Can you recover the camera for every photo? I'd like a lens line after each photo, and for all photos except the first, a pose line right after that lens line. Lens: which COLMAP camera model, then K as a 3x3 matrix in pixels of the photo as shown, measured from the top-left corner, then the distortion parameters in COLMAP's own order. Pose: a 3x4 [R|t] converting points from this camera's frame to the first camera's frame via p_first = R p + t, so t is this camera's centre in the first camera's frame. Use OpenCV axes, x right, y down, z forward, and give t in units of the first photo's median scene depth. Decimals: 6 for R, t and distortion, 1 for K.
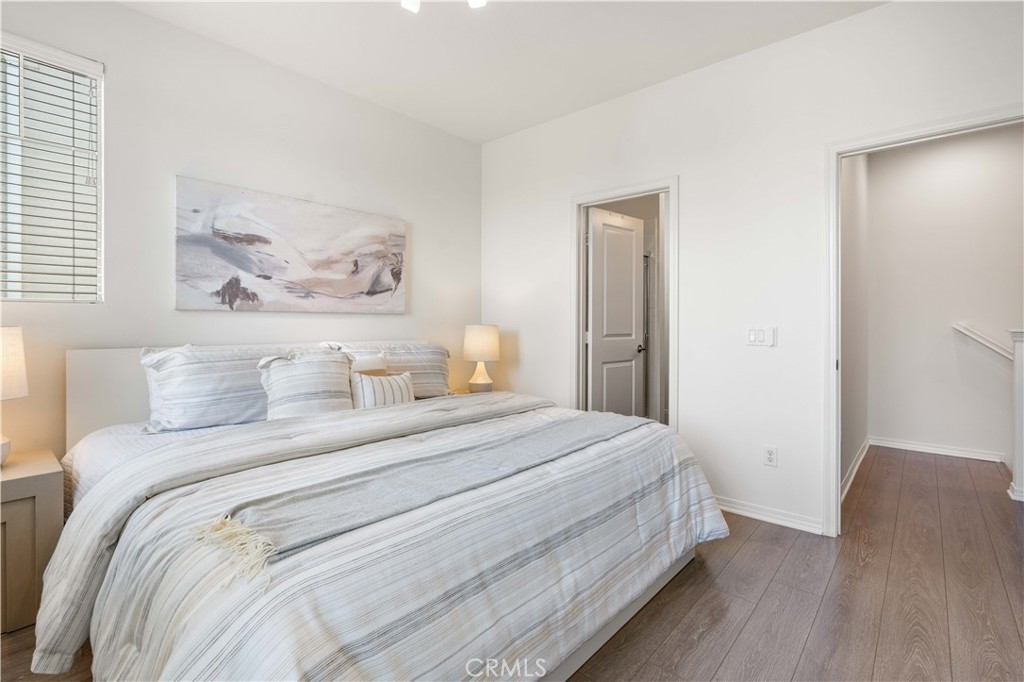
lens RADIAL K [[473.6, 0, 511.4], [0, 473.6, 331.9], [0, 0, 1]] dist [-0.007877, 0.000572]
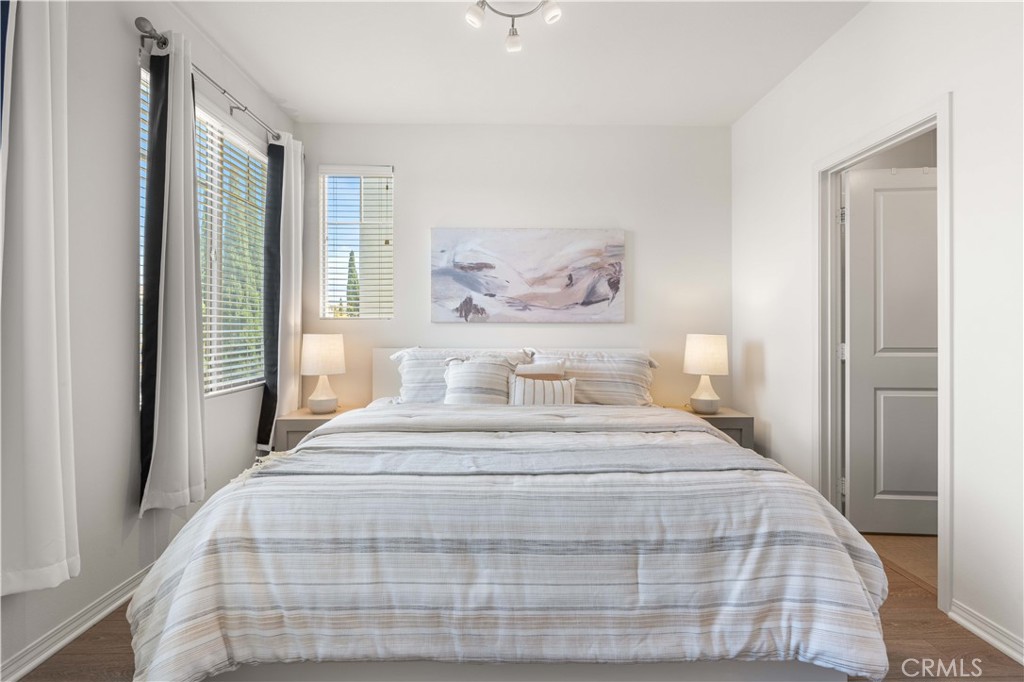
lens RADIAL K [[473.6, 0, 513.2], [0, 473.6, 336.2], [0, 0, 1]] dist [-0.007877, 0.000572]
pose [[0.681576, 0.007979, -0.731704, 0.556320], [-0.012760, 0.999918, -0.000982, -0.007280], [0.731636, 0.010006, 0.681622, 0.223002]]
